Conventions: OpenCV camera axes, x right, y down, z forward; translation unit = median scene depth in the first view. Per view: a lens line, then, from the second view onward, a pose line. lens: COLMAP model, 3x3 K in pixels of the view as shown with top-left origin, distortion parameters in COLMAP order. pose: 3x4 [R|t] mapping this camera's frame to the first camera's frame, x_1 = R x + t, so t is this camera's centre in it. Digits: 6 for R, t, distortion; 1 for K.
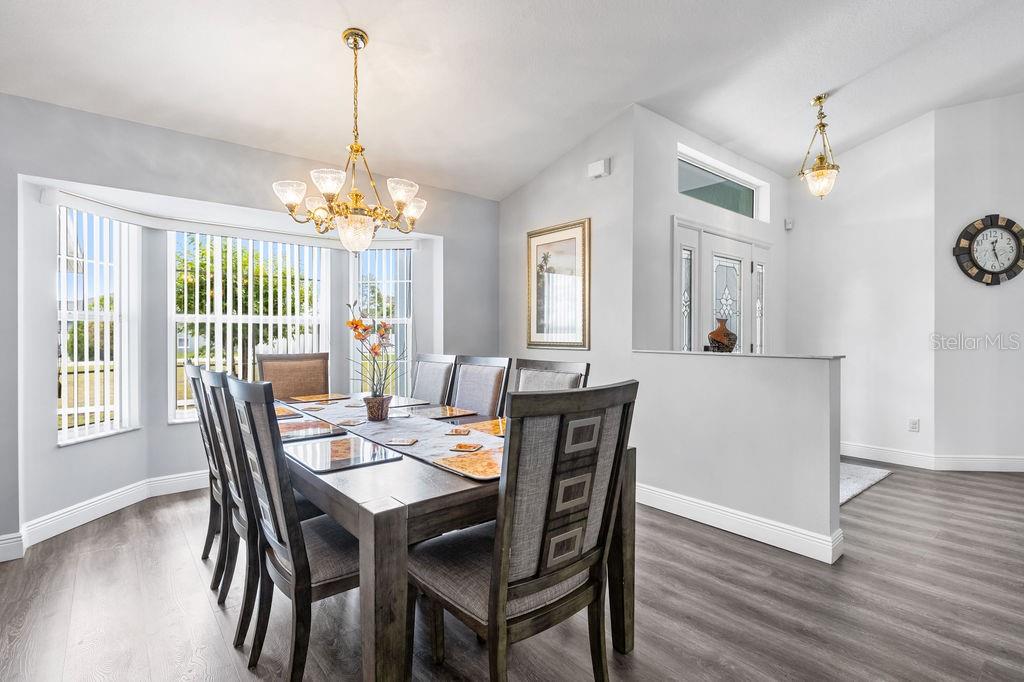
lens RADIAL K [[484.2, 0, 508.0], [0, 484.2, 336.8], [0, 0, 1]] dist [-0.005980, -0.000454]
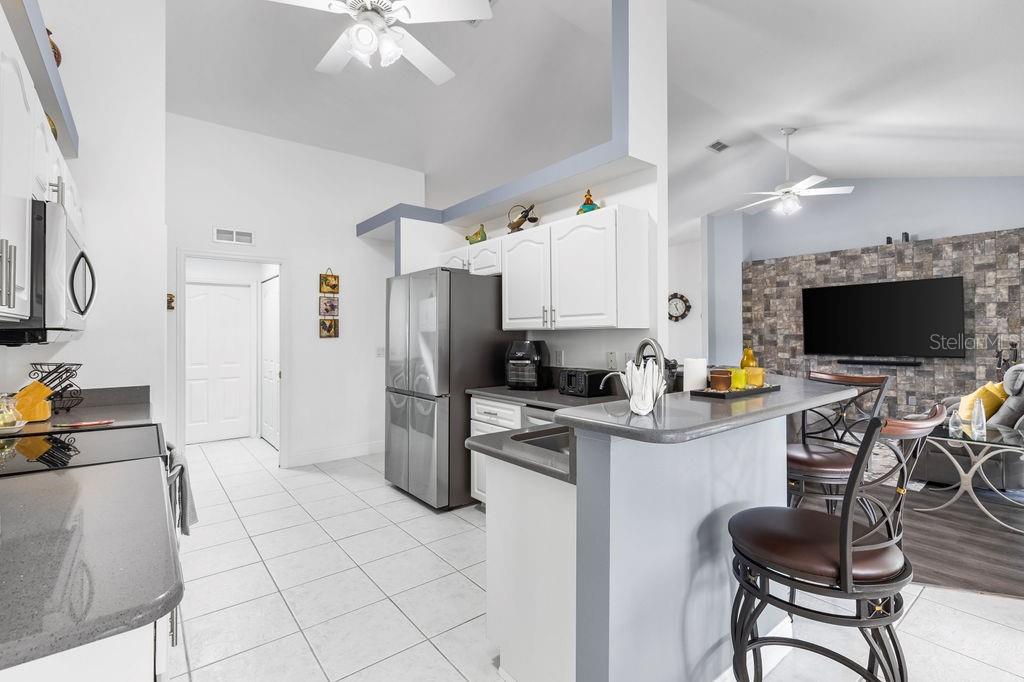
lens RADIAL K [[463.8, 0, 510.4], [0, 463.8, 329.1], [0, 0, 1]] dist [0.001391, -0.000293]
pose [[0.999895, -0.006789, -0.012801, 0.195553], [0.006550, 0.999805, -0.018626, -0.030871], [0.012925, 0.018541, 0.999745, -1.376265]]
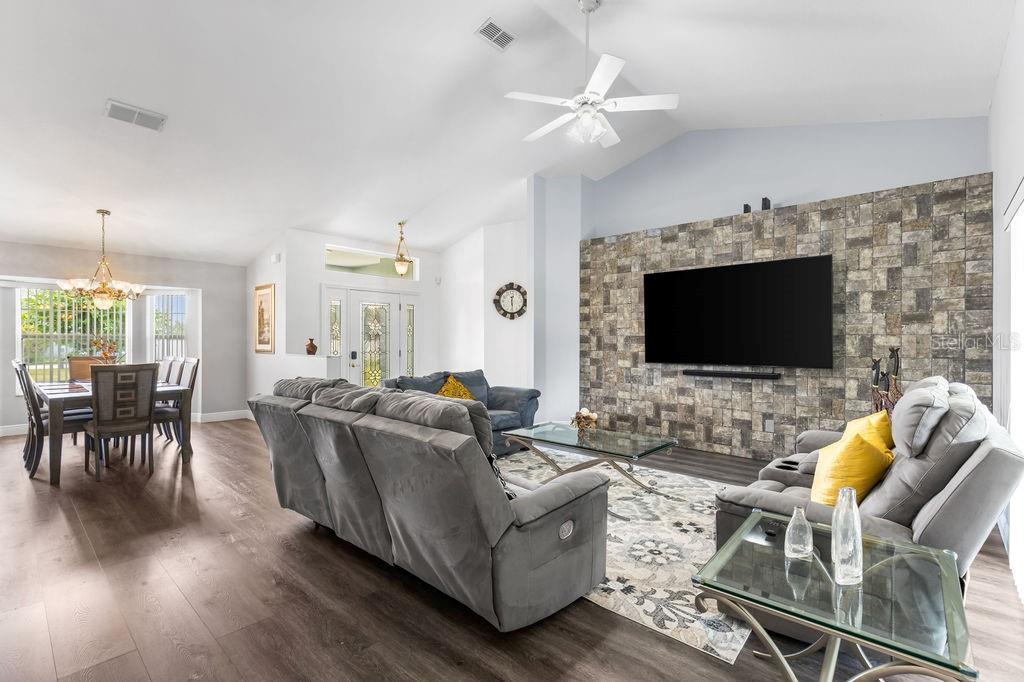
lens RADIAL K [[463.8, 0, 508.2], [0, 463.8, 339.4], [0, 0, 1]] dist [0.001391, -0.000293]
pose [[0.989966, 0.001496, 0.141298, 0.738122], [-0.000670, 0.999982, -0.005897, -0.017278], [-0.141304, 0.005744, 0.989950, -0.824544]]
